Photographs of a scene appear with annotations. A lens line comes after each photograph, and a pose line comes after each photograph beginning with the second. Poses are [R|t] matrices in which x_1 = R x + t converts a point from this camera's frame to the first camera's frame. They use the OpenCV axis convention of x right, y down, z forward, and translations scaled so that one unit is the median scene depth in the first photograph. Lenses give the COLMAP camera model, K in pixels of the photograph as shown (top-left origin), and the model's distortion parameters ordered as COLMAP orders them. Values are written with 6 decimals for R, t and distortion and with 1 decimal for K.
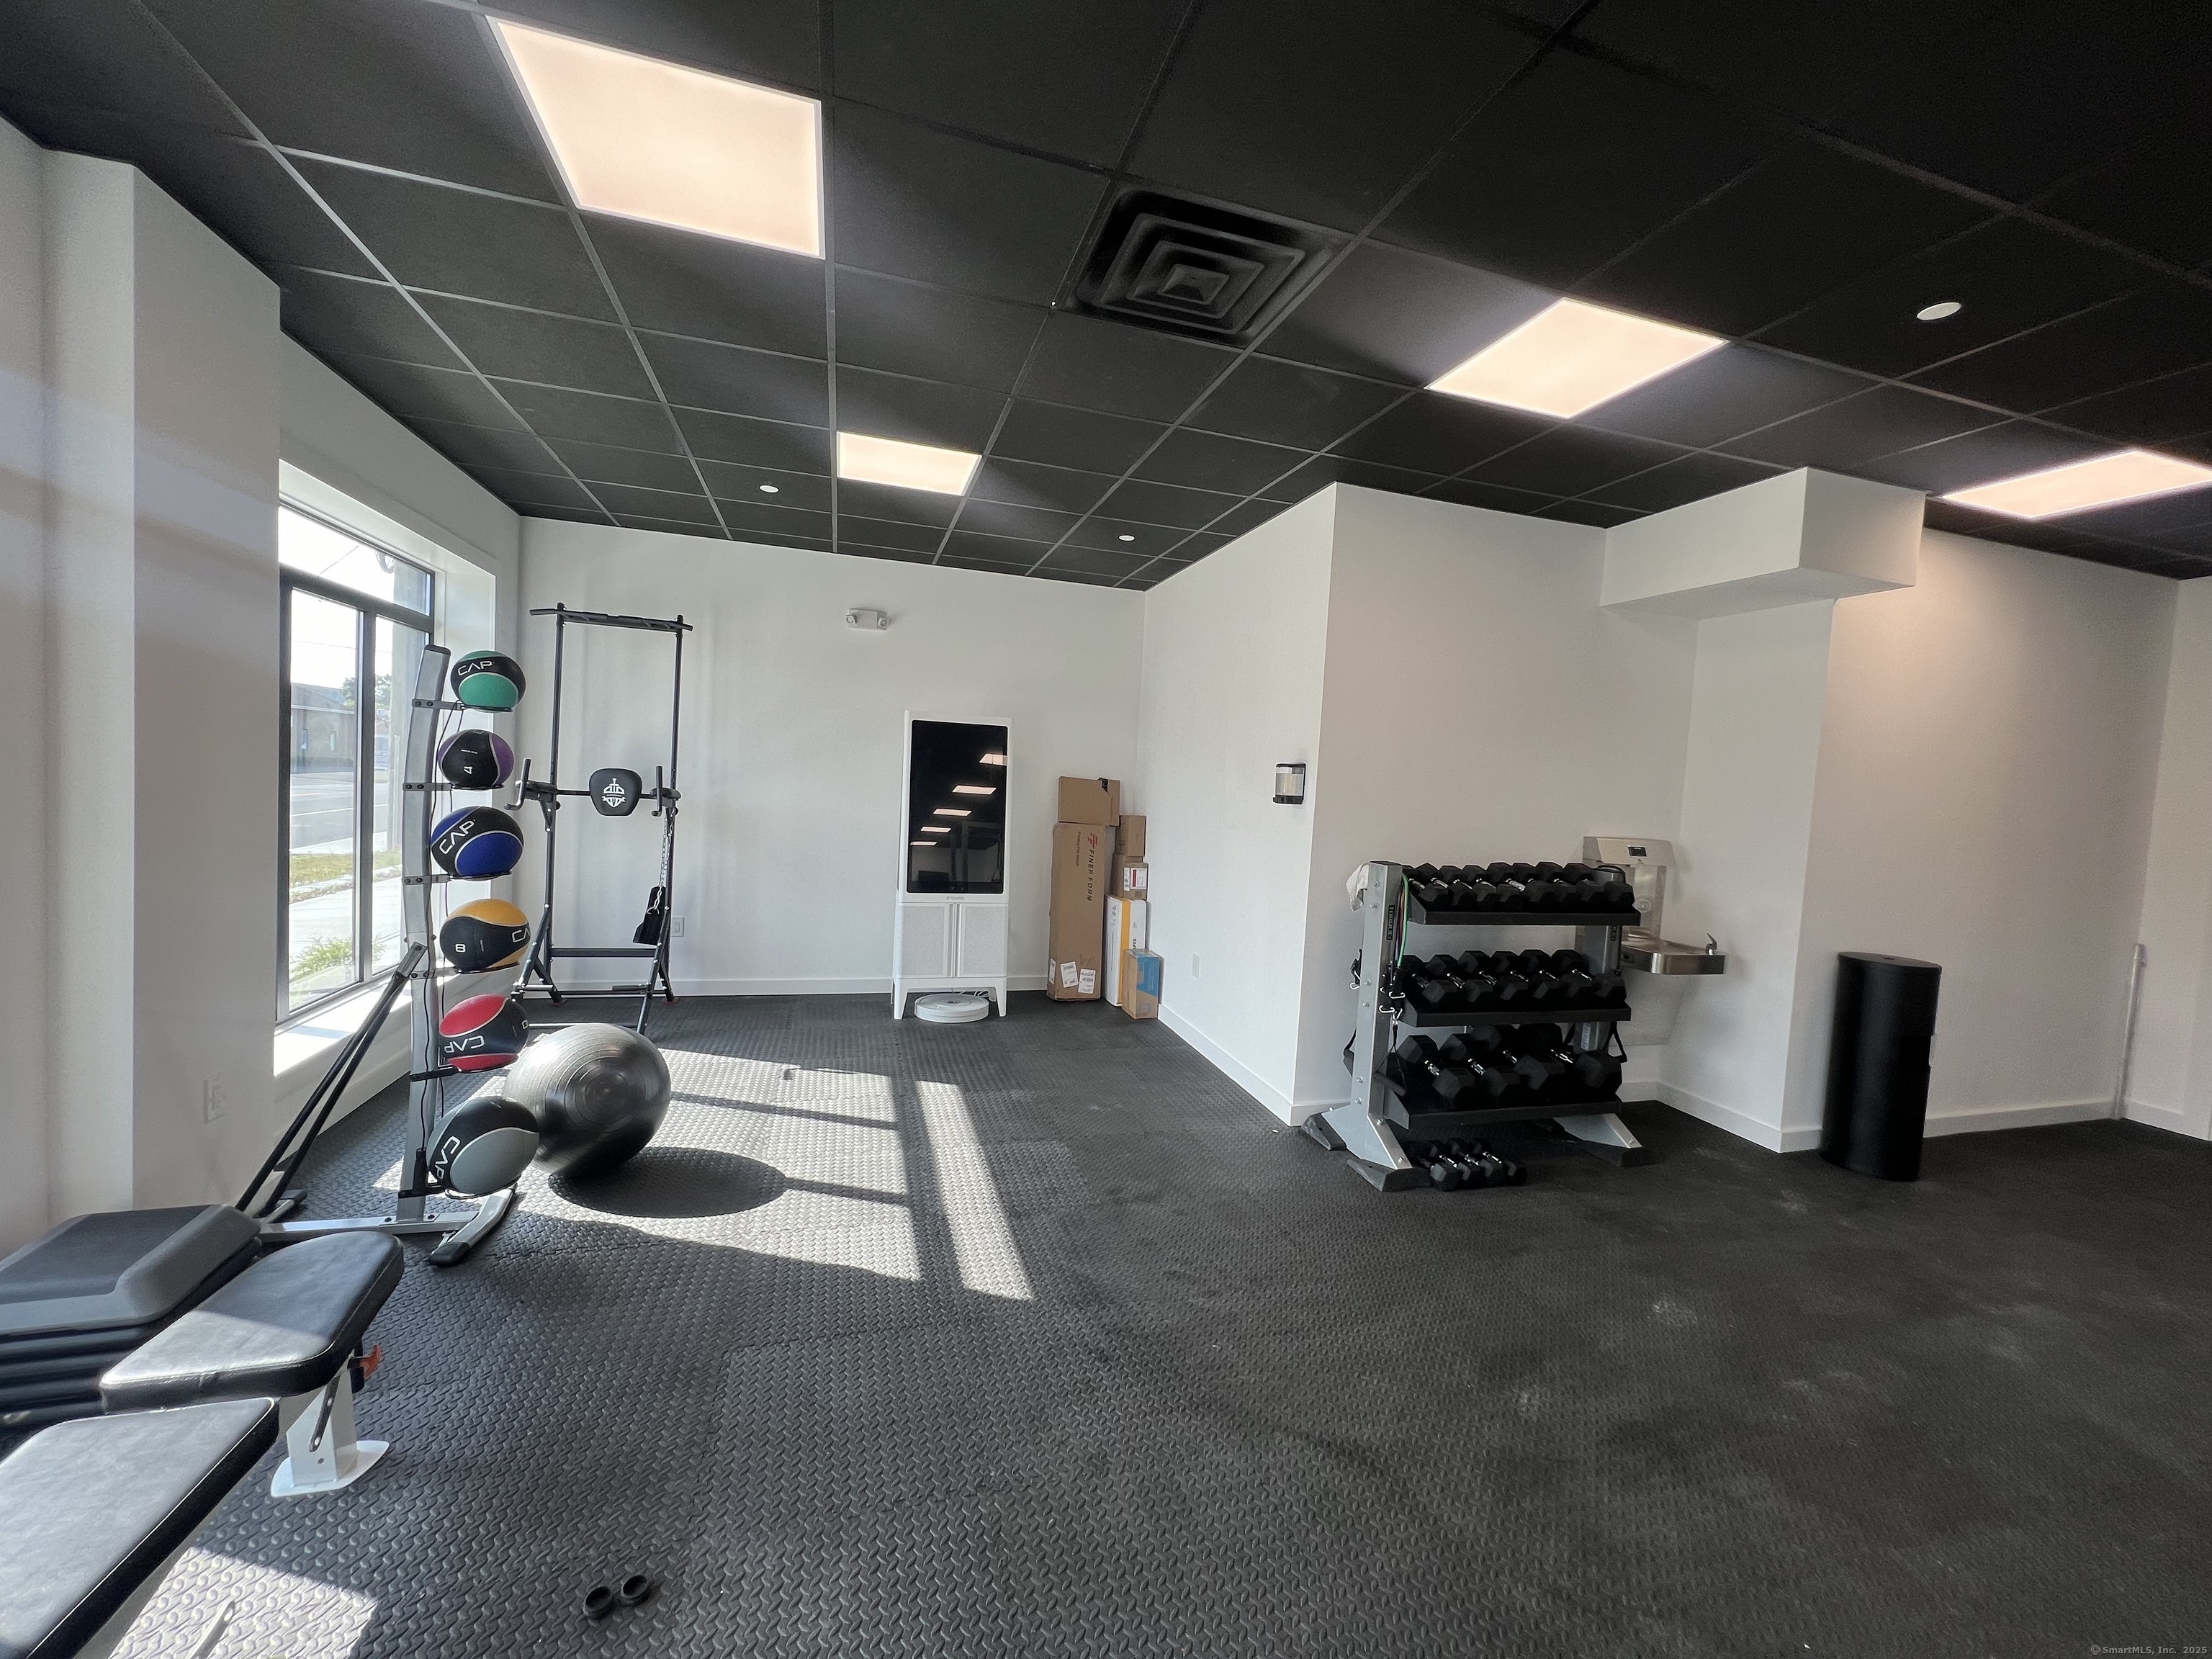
lens RADIAL K [[880.1, 0, 1100.8], [0, 880.1, 827.8], [0, 0, 1]] dist [0.000136, 0.000142]
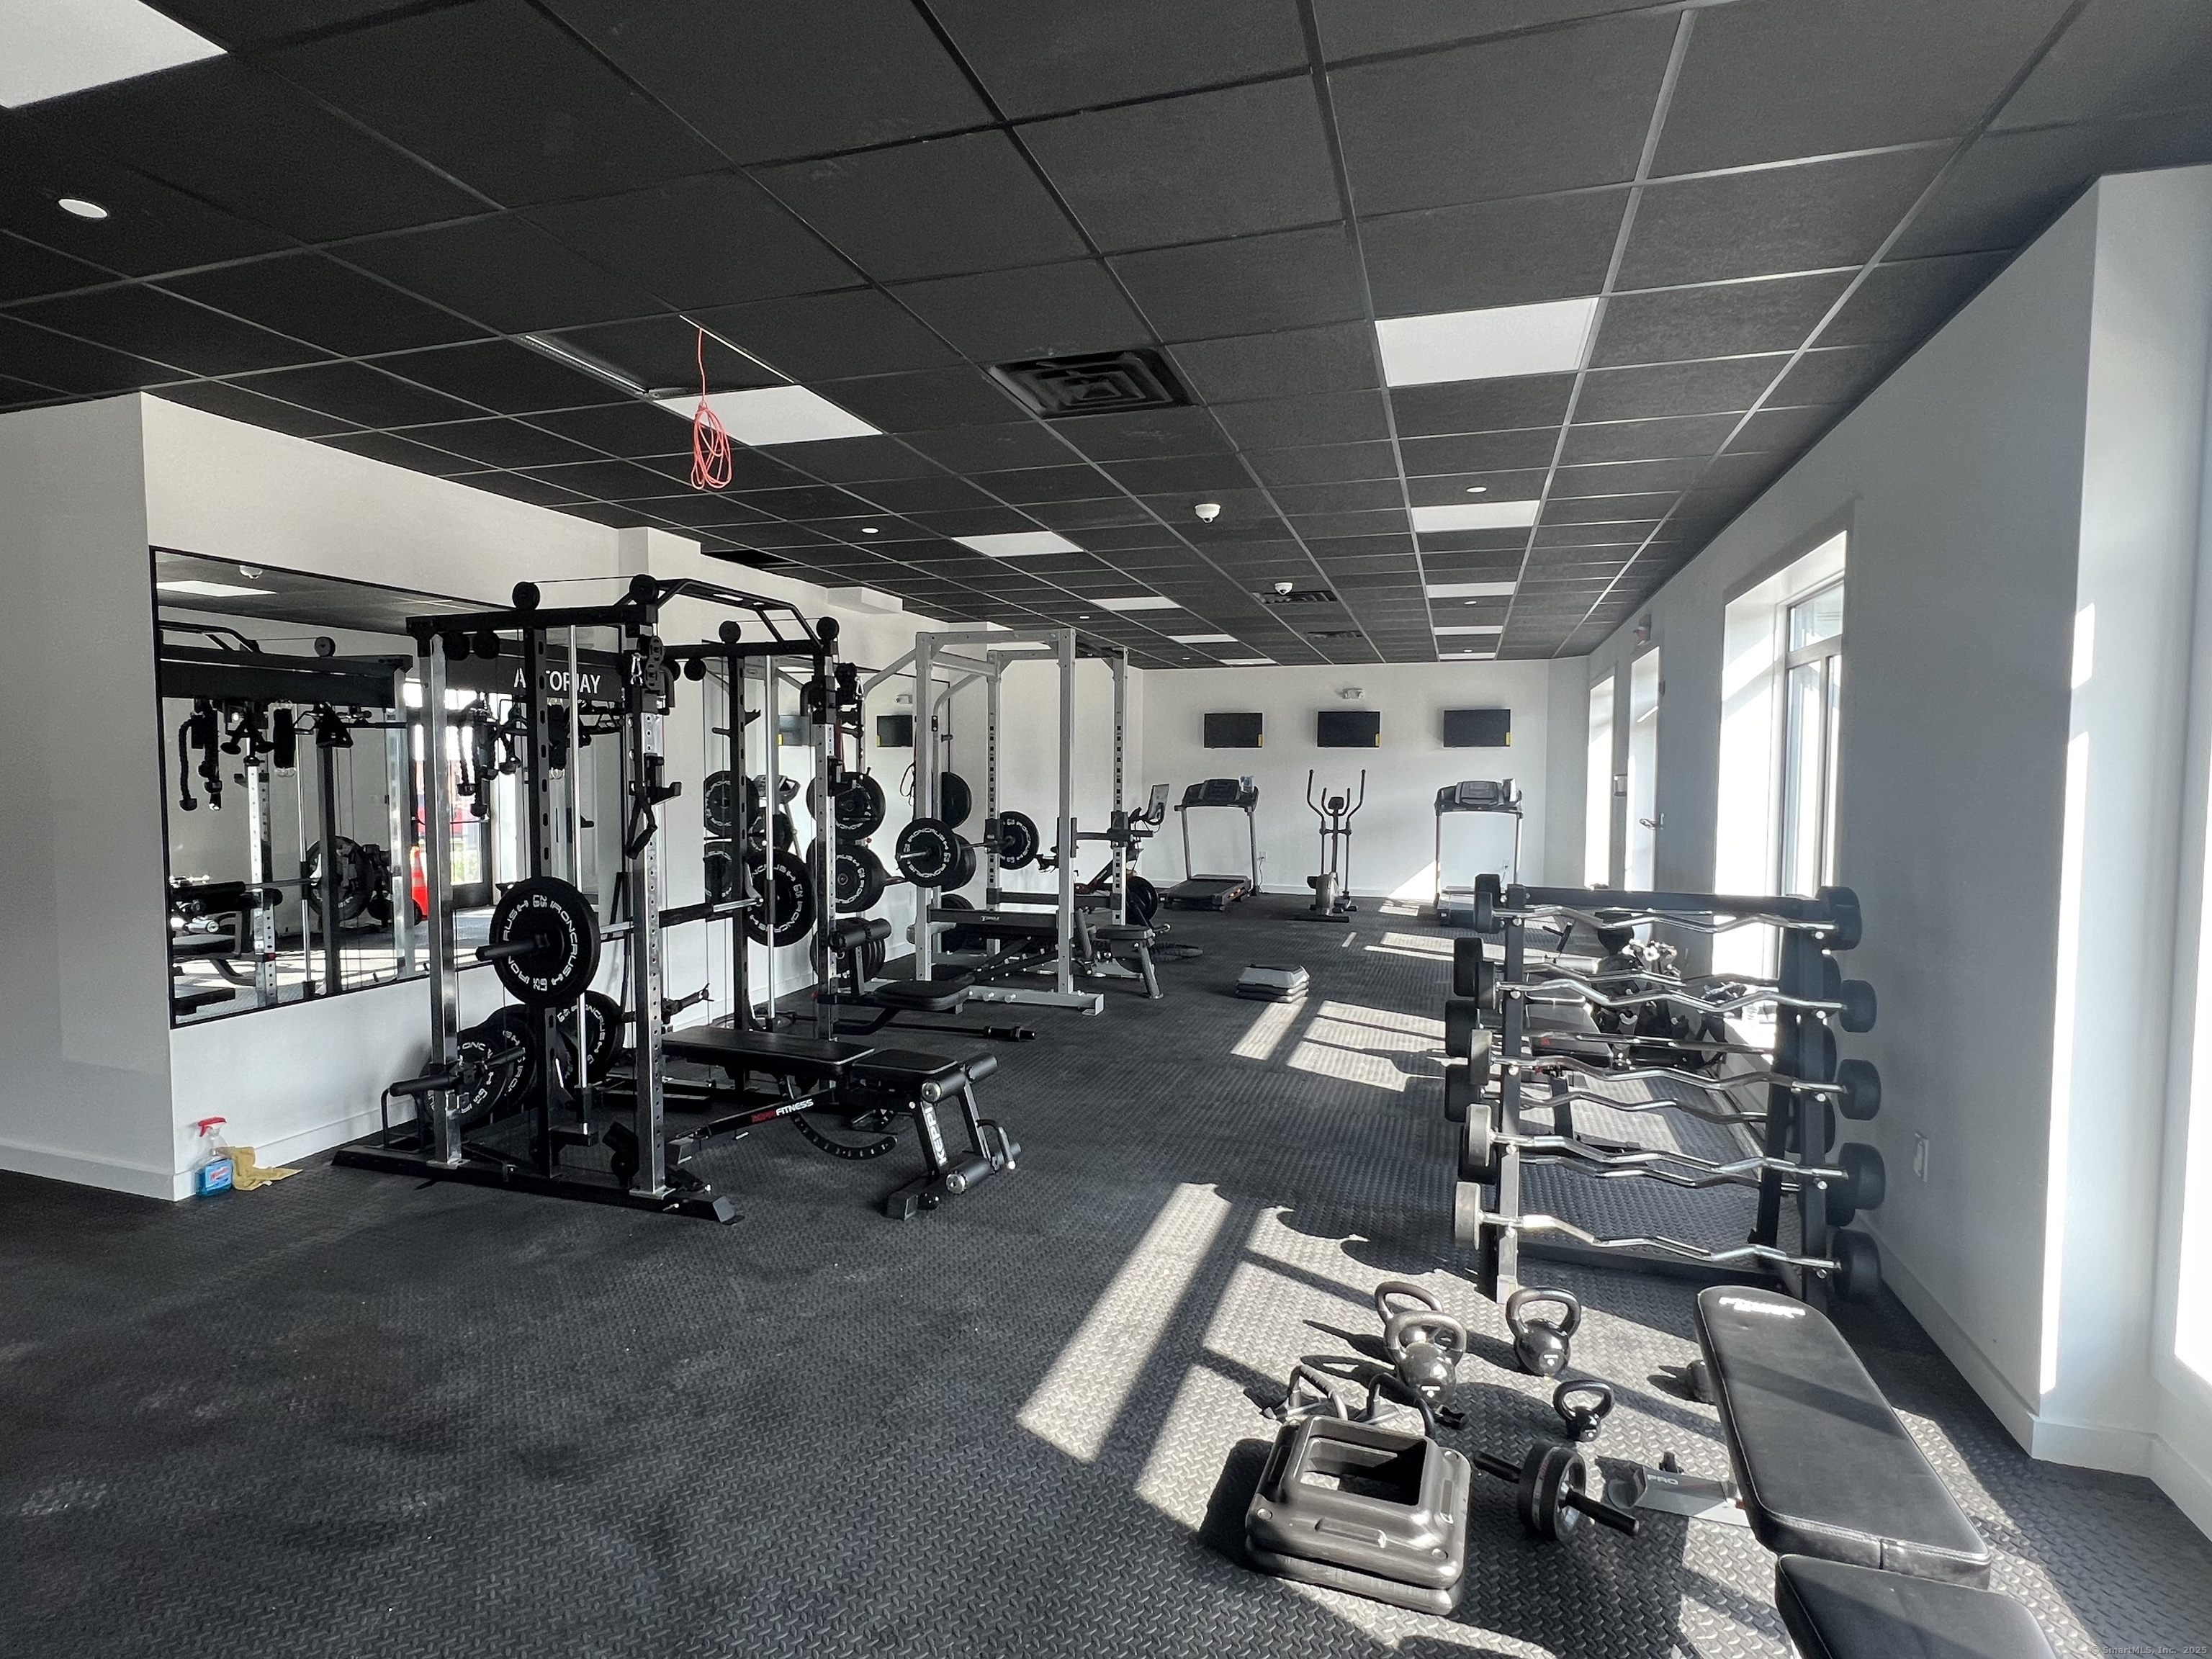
lens RADIAL K [[1127.7, 0, 1099.4], [0, 1127.7, 826.0], [0, 0, 1]] dist [-0.000680, -0.000139]
pose [[-0.828788, -0.098613, 0.550804, -0.542688], [-0.029694, 0.990713, 0.132691, -0.092427], [-0.558774, 0.093617, -0.824019, 1.600492]]
